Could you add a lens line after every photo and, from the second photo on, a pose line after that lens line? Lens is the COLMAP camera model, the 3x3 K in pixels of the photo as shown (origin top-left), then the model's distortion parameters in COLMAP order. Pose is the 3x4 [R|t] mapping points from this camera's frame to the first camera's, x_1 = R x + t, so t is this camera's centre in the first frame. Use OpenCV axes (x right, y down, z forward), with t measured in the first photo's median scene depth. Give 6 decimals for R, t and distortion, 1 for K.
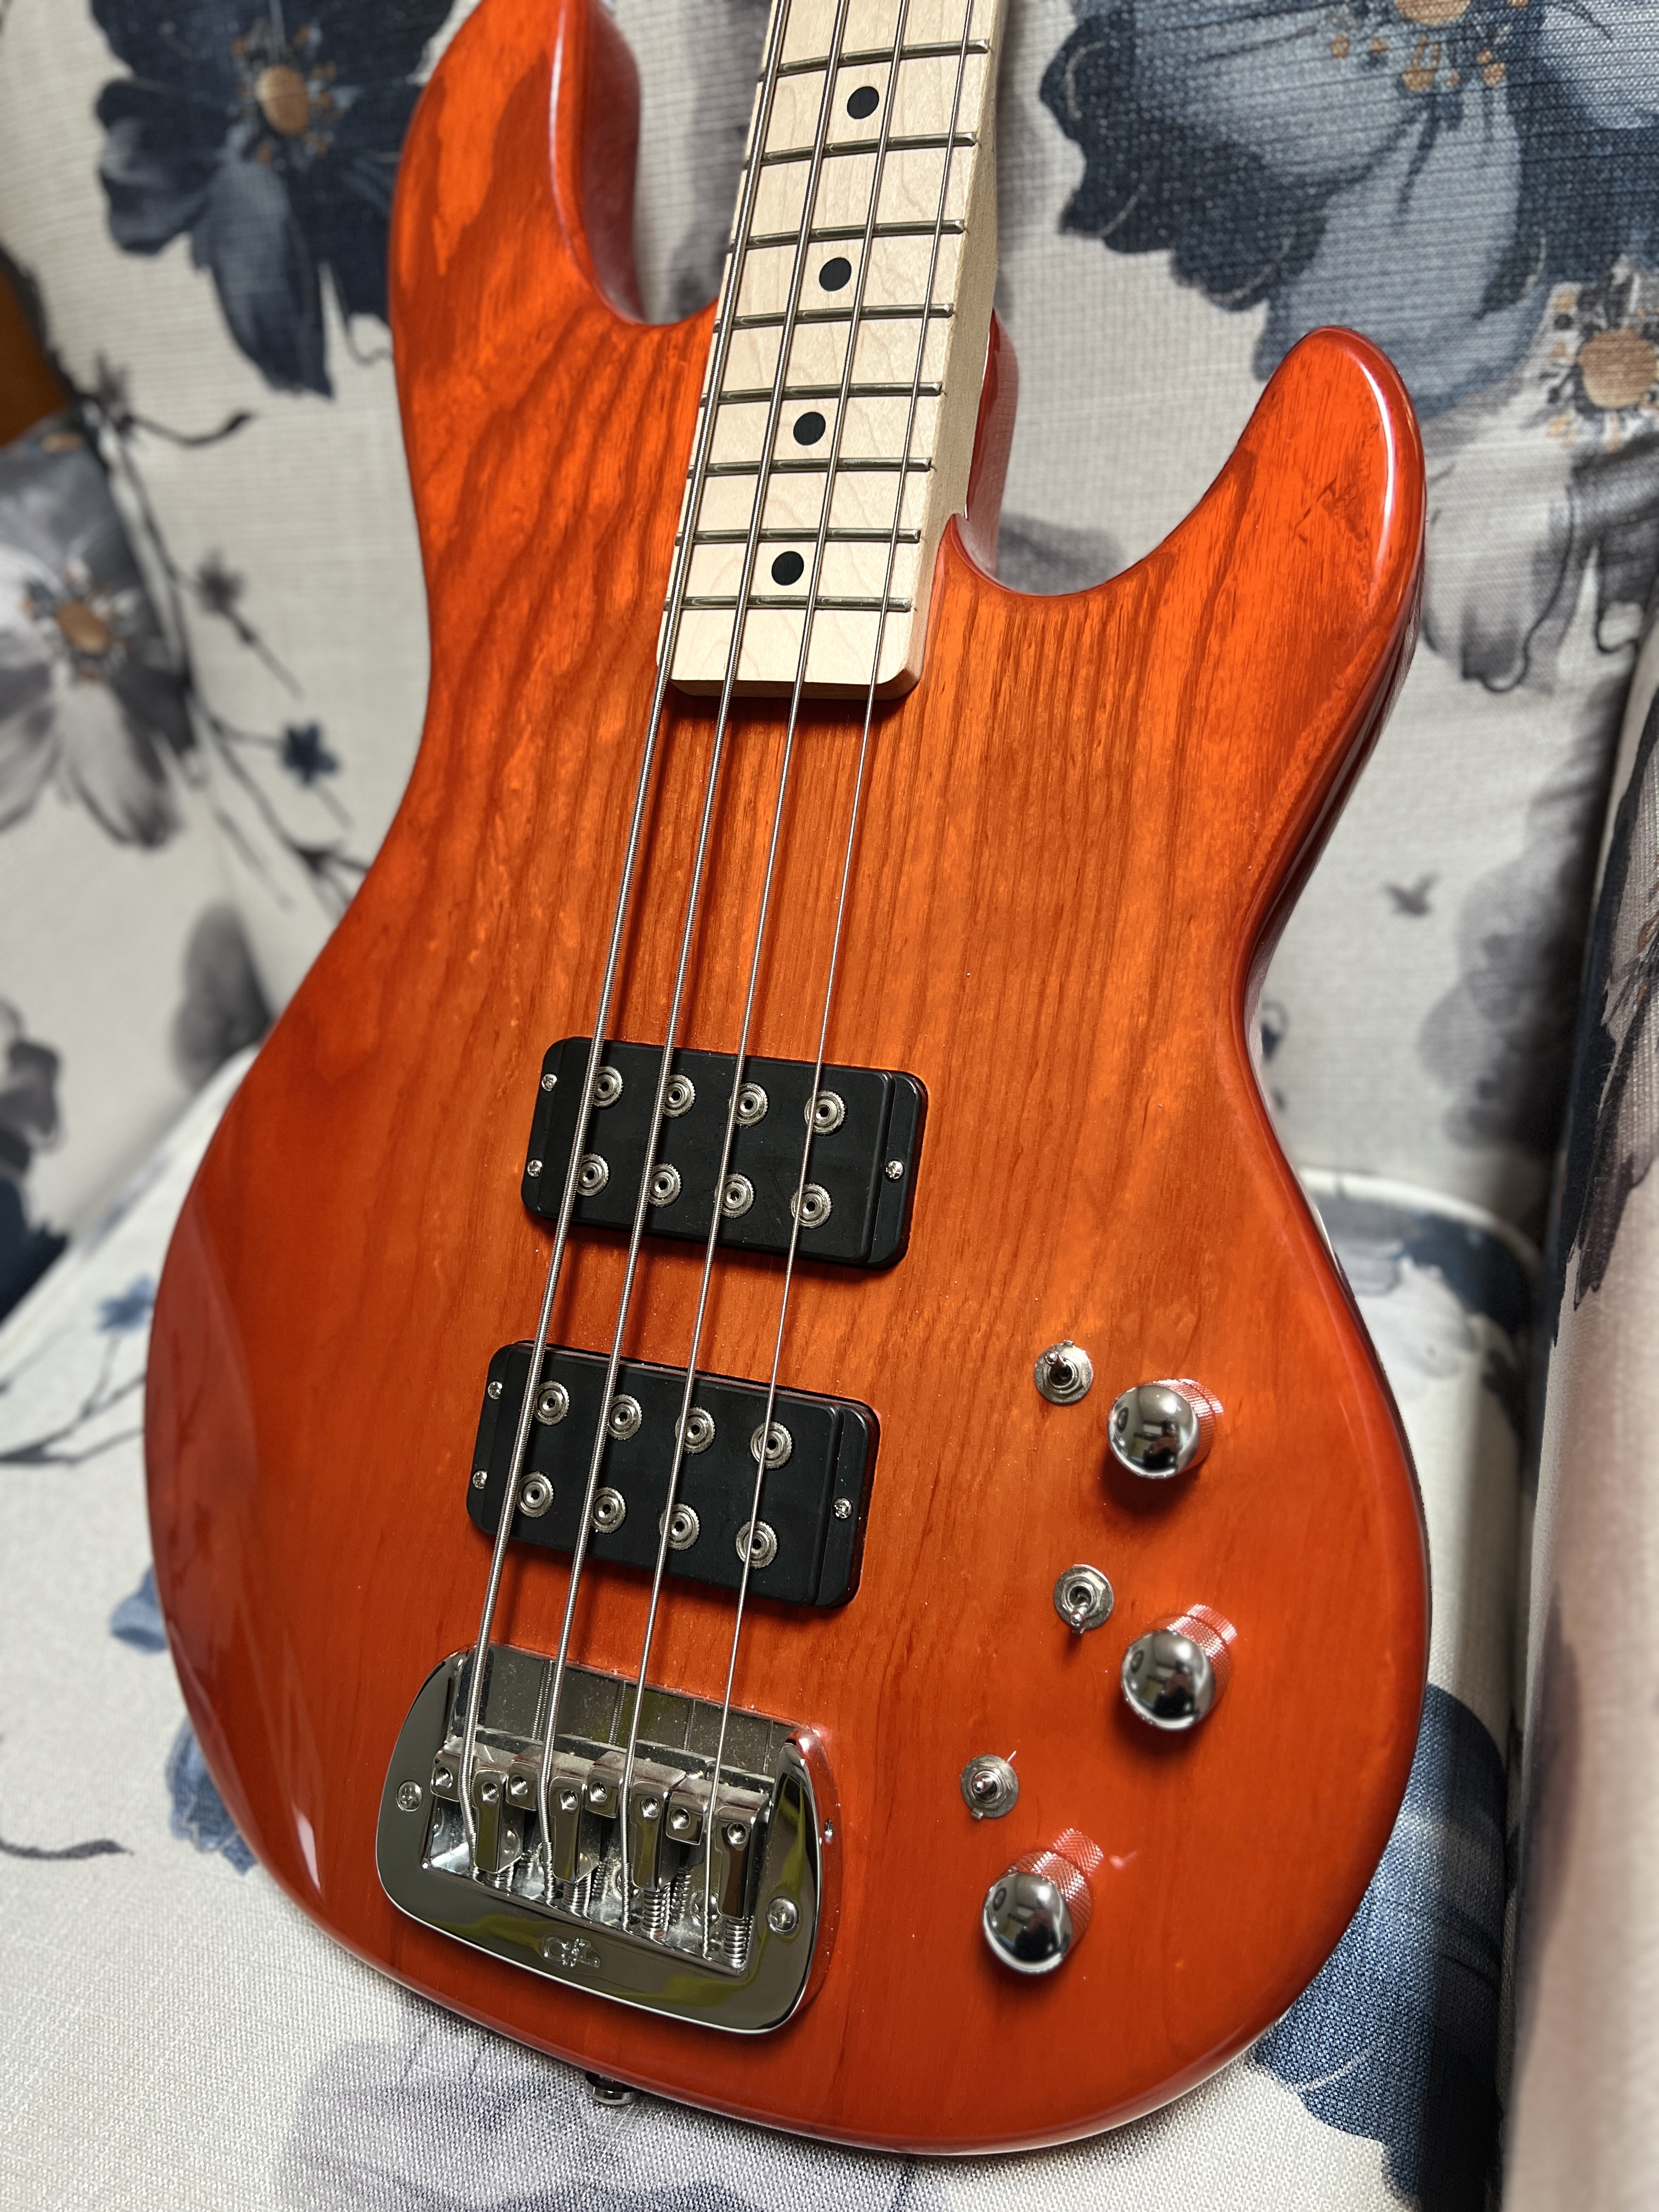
lens RADIAL K [[1637.2, 0, 849.7], [0, 1637.2, 1152.6], [0, 0, 1]] dist [0.033451, -0.037774]
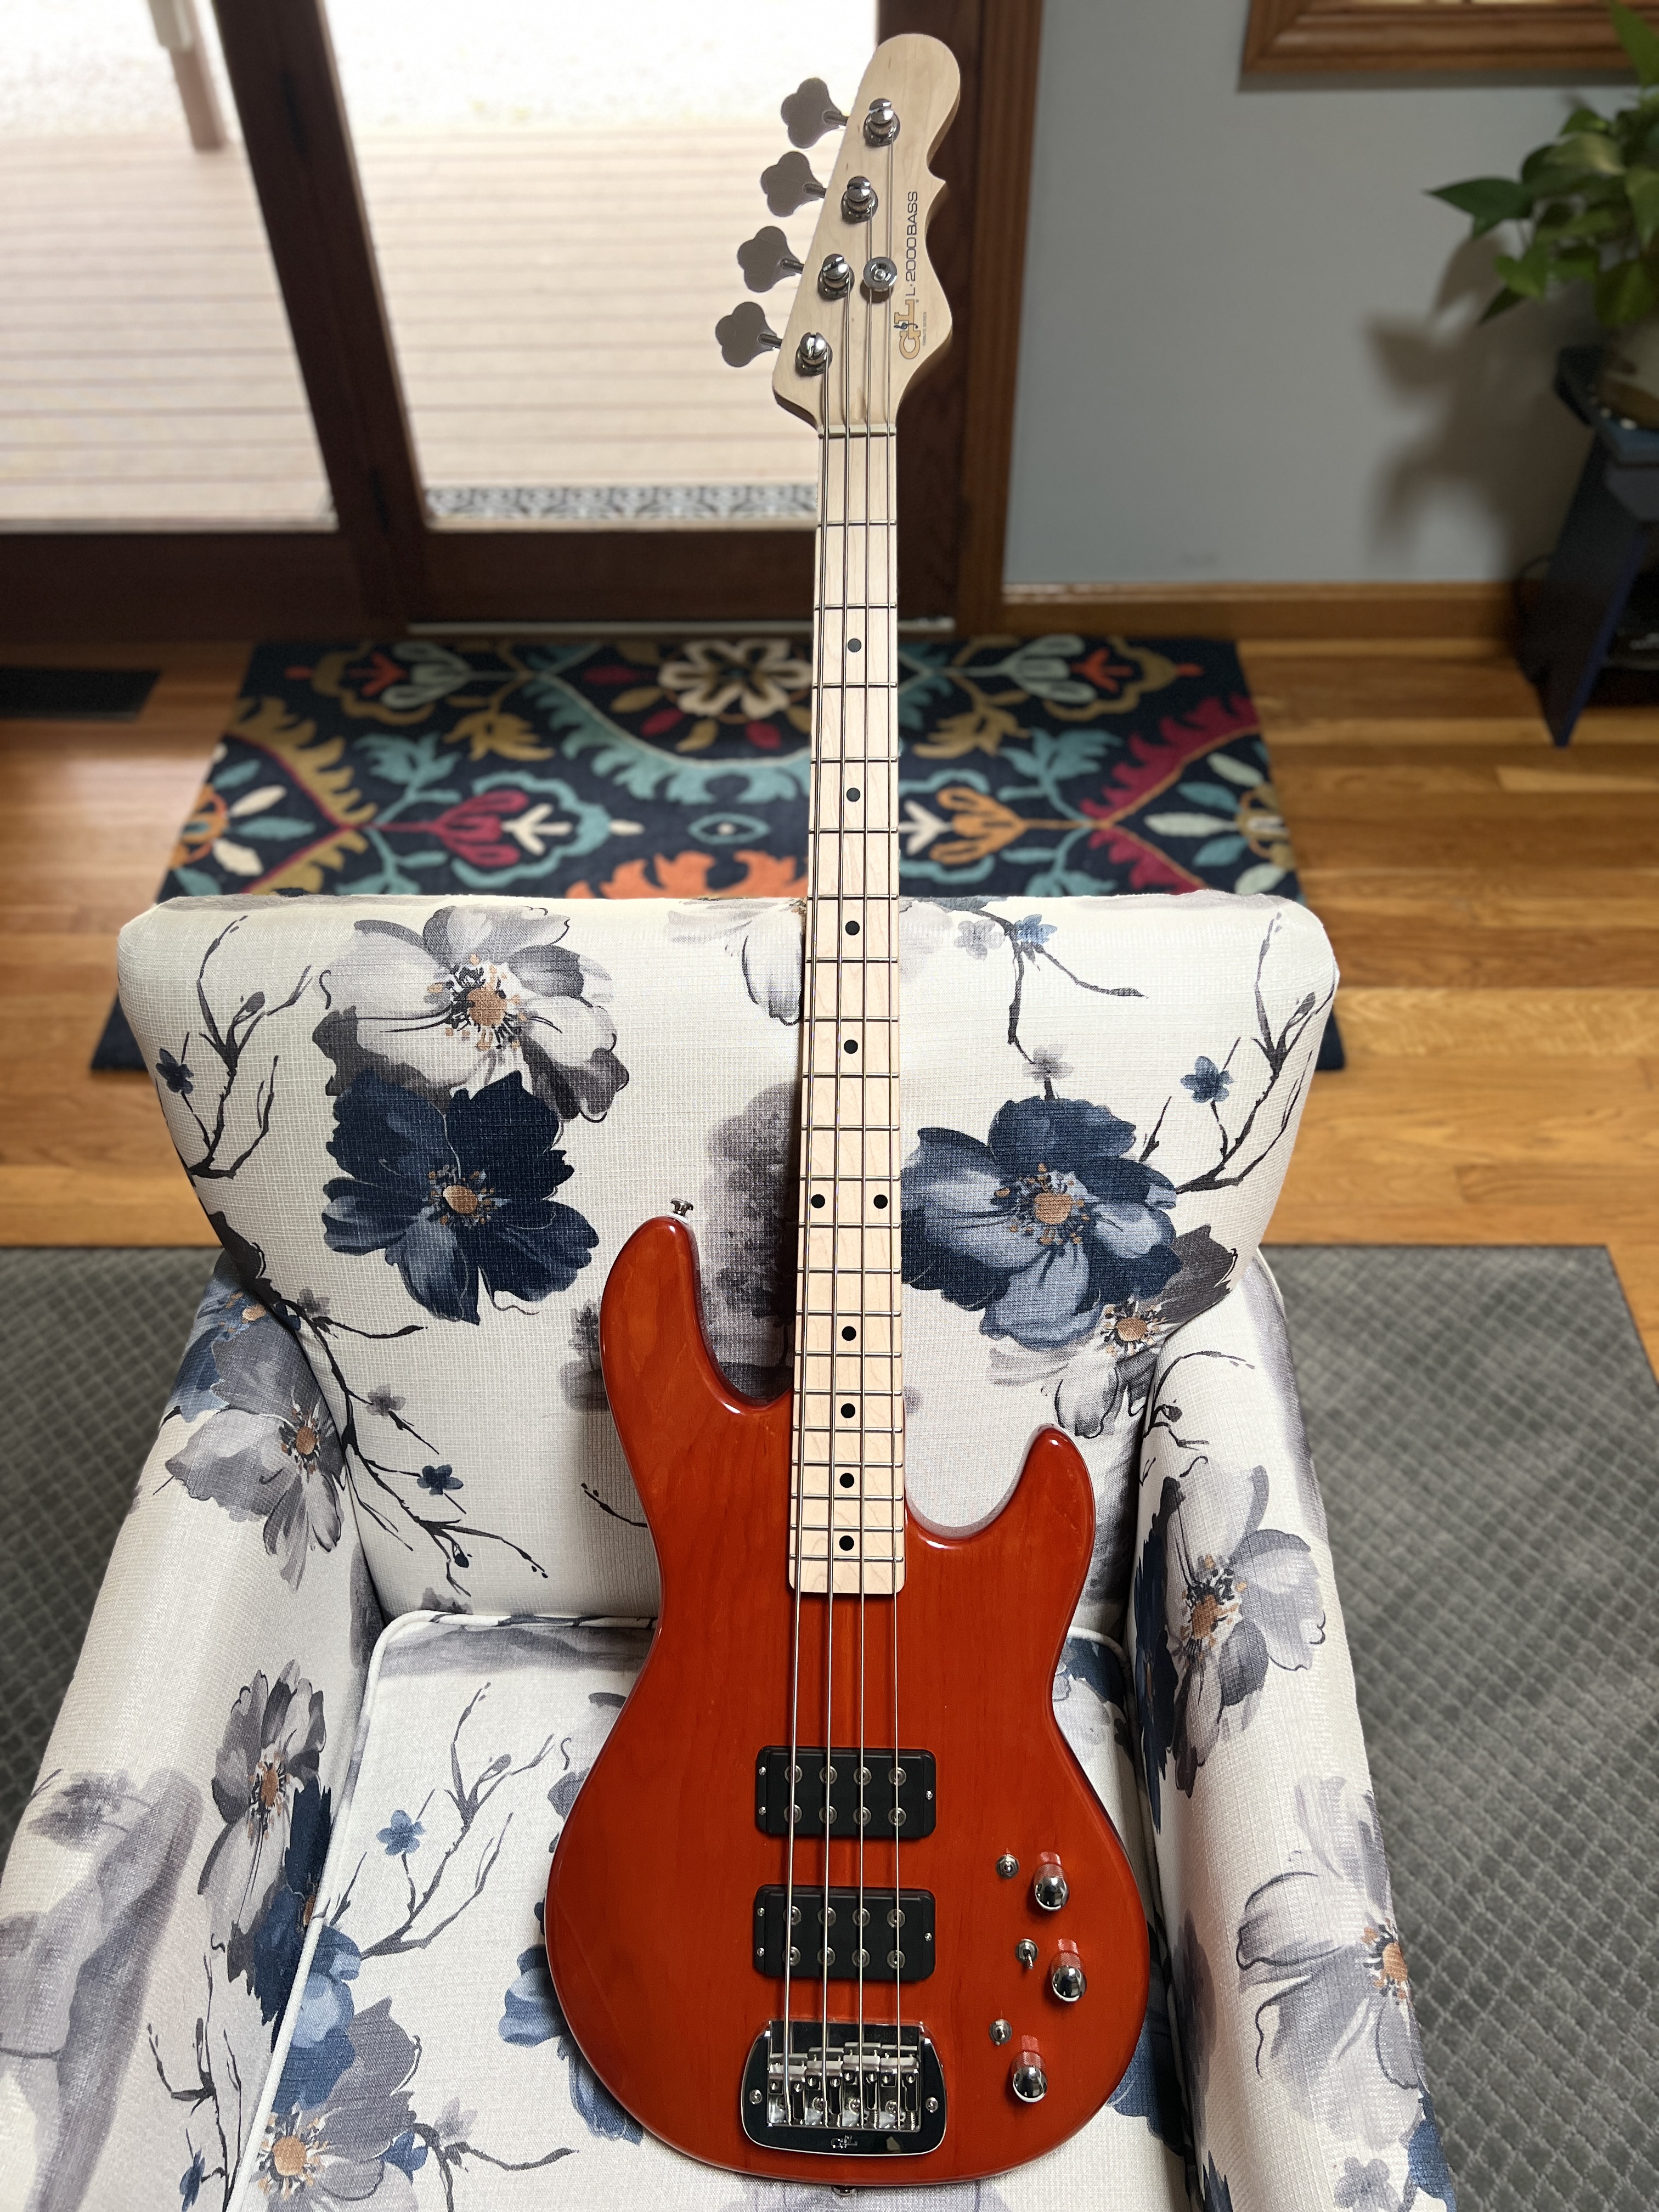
lens RADIAL K [[1637.2, 0, 807.8], [0, 1637.2, 1133.1], [0, 0, 1]] dist [0.033451, -0.037774]
pose [[0.945132, -0.122570, 0.302825, -0.625494], [0.115213, 0.992448, 0.042114, -0.891803], [-0.305700, -0.004914, 0.952115, -1.048904]]
